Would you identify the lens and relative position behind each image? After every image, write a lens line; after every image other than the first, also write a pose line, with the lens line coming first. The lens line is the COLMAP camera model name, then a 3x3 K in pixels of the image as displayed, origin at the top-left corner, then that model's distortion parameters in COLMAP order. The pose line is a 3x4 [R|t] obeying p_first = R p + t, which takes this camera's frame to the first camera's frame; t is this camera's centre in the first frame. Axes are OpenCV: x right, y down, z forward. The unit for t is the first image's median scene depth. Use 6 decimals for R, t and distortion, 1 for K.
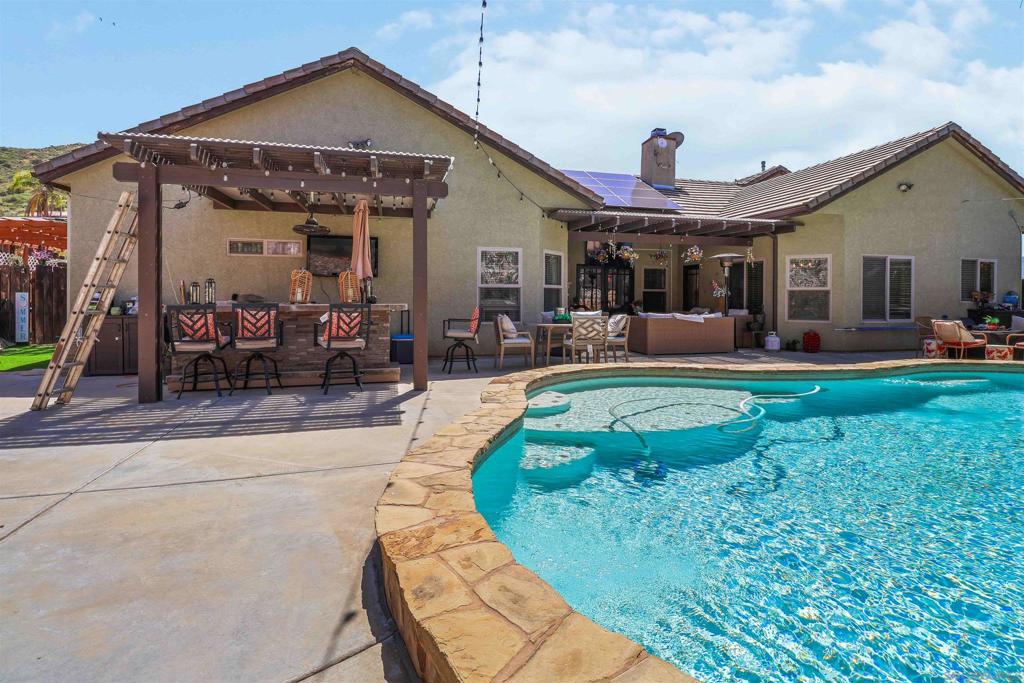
lens RADIAL K [[502.6, 0, 513.3], [0, 502.6, 299.9], [0, 0, 1]] dist [-0.003841, -0.008484]
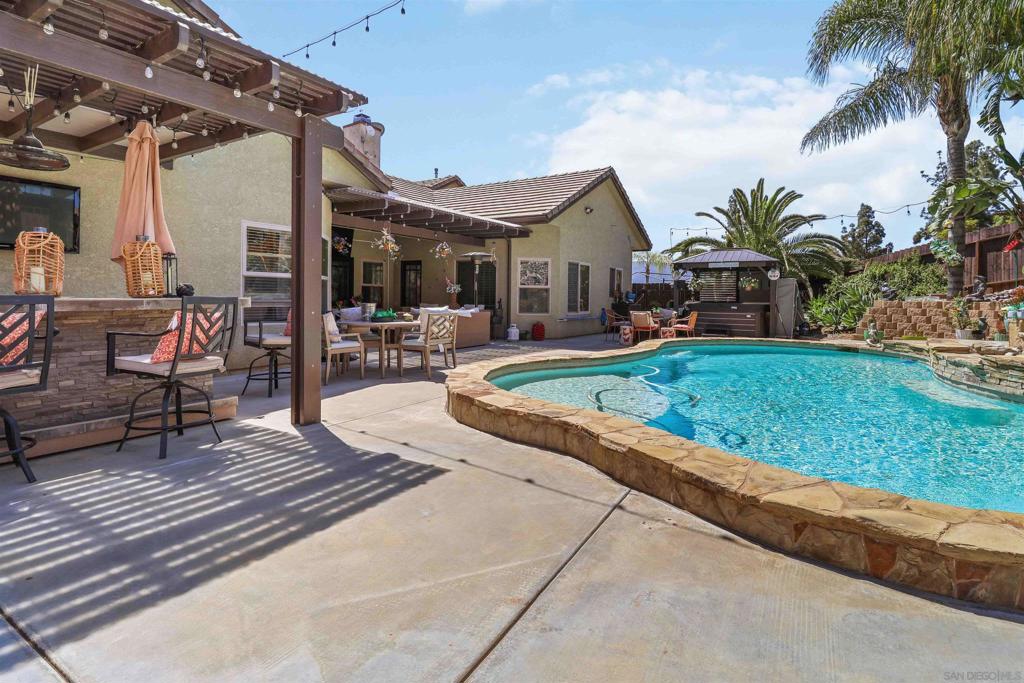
lens RADIAL K [[502.6, 0, 525.8], [0, 502.6, 301.7], [0, 0, 1]] dist [-0.003841, -0.008484]
pose [[0.717258, -0.001523, 0.696806, -0.256567], [-0.006089, 0.999946, 0.008454, 0.003311], [-0.696781, -0.010306, 0.717209, 0.173270]]
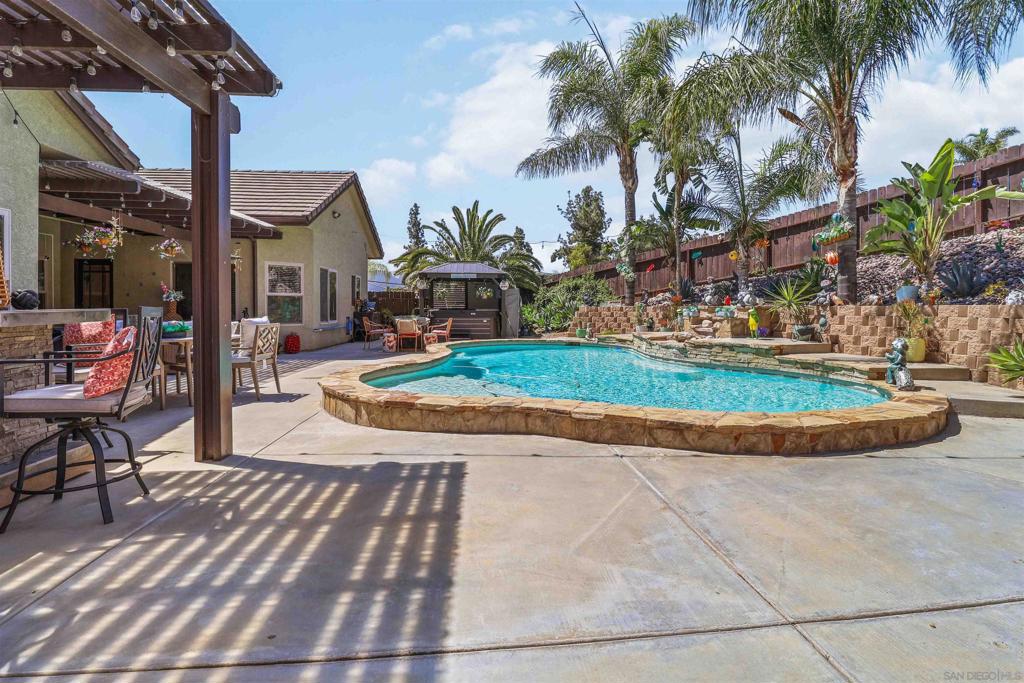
lens RADIAL K [[502.6, 0, 535.0], [0, 502.6, 315.2], [0, 0, 1]] dist [-0.003841, -0.008484]
pose [[0.161791, -0.018380, 0.986654, -0.392996], [0.002928, 0.999831, 0.018146, 0.004119], [-0.986821, -0.000047, 0.161818, 0.313764]]
